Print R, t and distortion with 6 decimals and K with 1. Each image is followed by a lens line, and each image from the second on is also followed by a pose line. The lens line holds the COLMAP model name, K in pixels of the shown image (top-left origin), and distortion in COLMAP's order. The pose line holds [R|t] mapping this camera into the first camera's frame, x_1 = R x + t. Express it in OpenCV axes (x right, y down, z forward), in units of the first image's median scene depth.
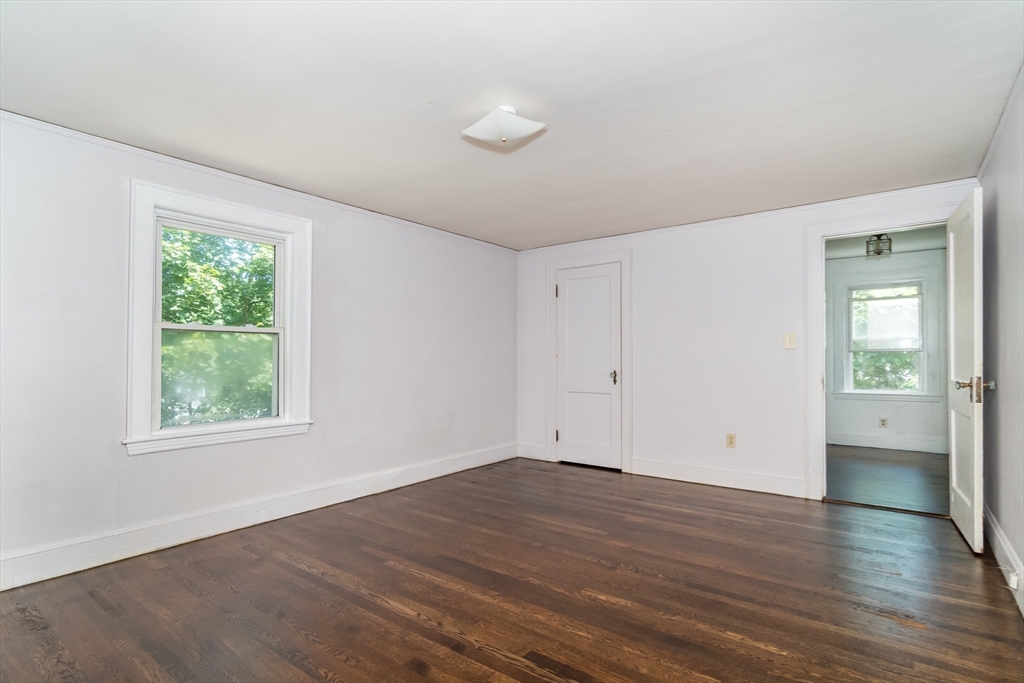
lens RADIAL K [[507.3, 0, 519.1], [0, 507.3, 354.9], [0, 0, 1]] dist [0.000689, -0.000064]
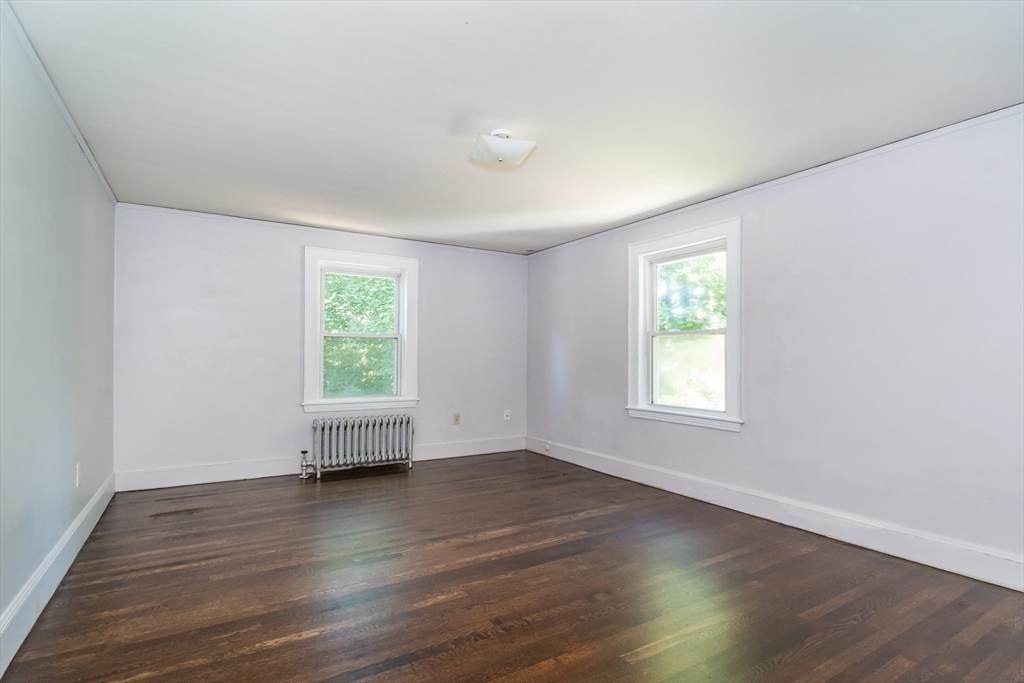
lens RADIAL K [[507.3, 0, 519.1], [0, 507.3, 354.9], [0, 0, 1]] dist [0.000689, -0.000064]
pose [[-0.362414, -0.005595, -0.932000, 0.945720], [0.007569, 0.999931, -0.008947, 0.011118], [0.931986, -0.010297, -0.362347, 1.370245]]
